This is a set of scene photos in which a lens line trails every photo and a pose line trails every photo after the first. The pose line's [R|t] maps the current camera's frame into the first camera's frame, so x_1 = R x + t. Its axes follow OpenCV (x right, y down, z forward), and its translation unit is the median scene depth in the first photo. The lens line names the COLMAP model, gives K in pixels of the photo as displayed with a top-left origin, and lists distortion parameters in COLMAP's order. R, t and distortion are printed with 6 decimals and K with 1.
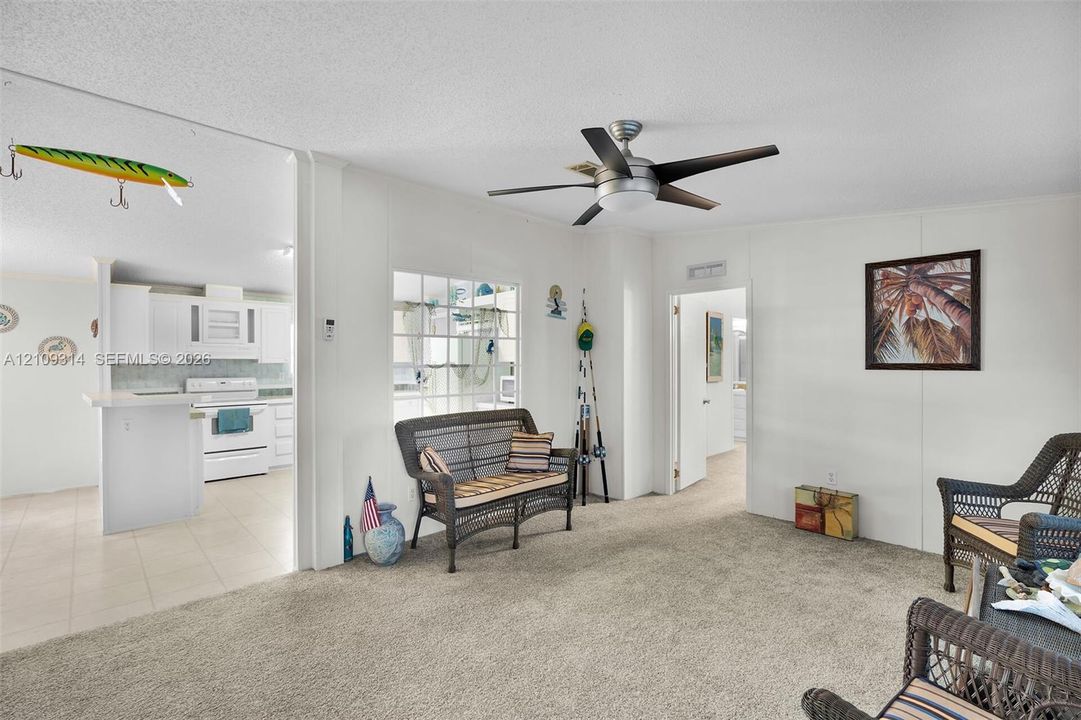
lens RADIAL K [[484.4, 0, 537.4], [0, 484.4, 361.6], [0, 0, 1]] dist [-0.008919, 0.000305]
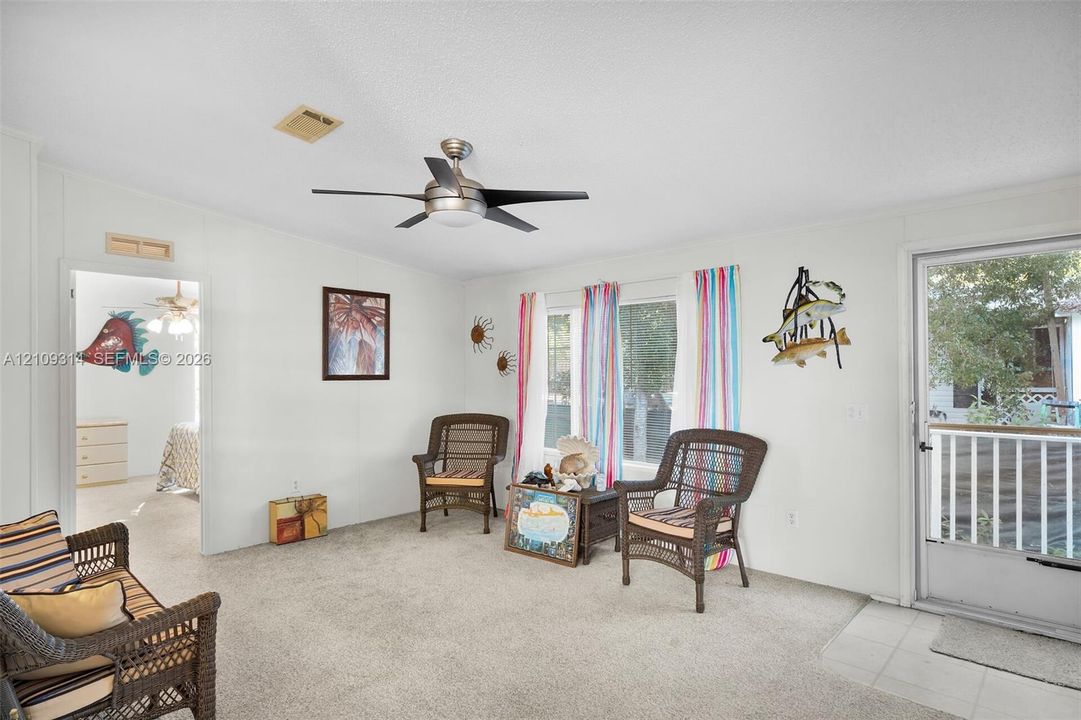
lens RADIAL K [[562.0, 0, 541.1], [0, 562.0, 372.7], [0, 0, 1]] dist [-0.000737, 0.000240]
pose [[-0.054354, 0.004899, 0.998510, -0.680147], [0.001491, 0.999987, -0.004826, 0.005691], [-0.998521, 0.001227, -0.054360, 0.587995]]
